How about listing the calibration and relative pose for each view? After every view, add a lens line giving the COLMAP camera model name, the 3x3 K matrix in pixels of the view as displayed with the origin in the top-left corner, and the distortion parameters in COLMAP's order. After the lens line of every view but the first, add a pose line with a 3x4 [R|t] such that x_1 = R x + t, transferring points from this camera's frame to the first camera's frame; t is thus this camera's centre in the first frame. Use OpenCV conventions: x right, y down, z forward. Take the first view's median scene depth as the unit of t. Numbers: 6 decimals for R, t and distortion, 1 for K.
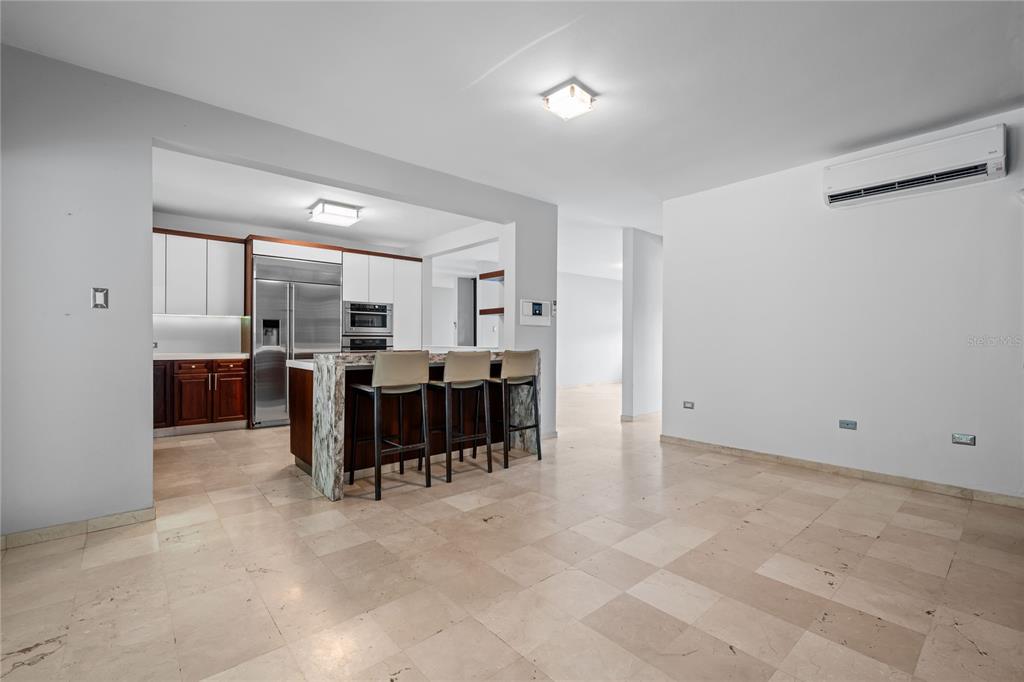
lens RADIAL K [[460.1, 0, 505.6], [0, 460.1, 342.1], [0, 0, 1]] dist [-0.001087, 0.000543]
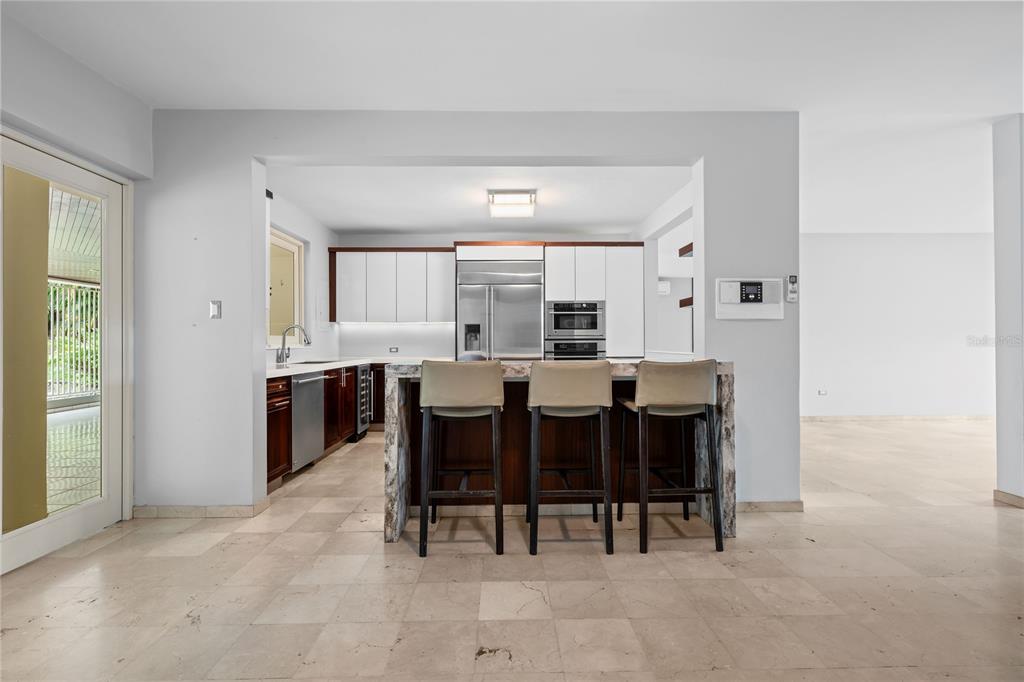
lens RADIAL K [[460.1, 0, 514.5], [0, 460.1, 338.2], [0, 0, 1]] dist [-0.001087, 0.000543]
pose [[0.763646, -0.014019, -0.645483, 0.212725], [0.003940, 0.999847, -0.017054, -0.001945], [0.645623, 0.010480, 0.763584, 0.327255]]
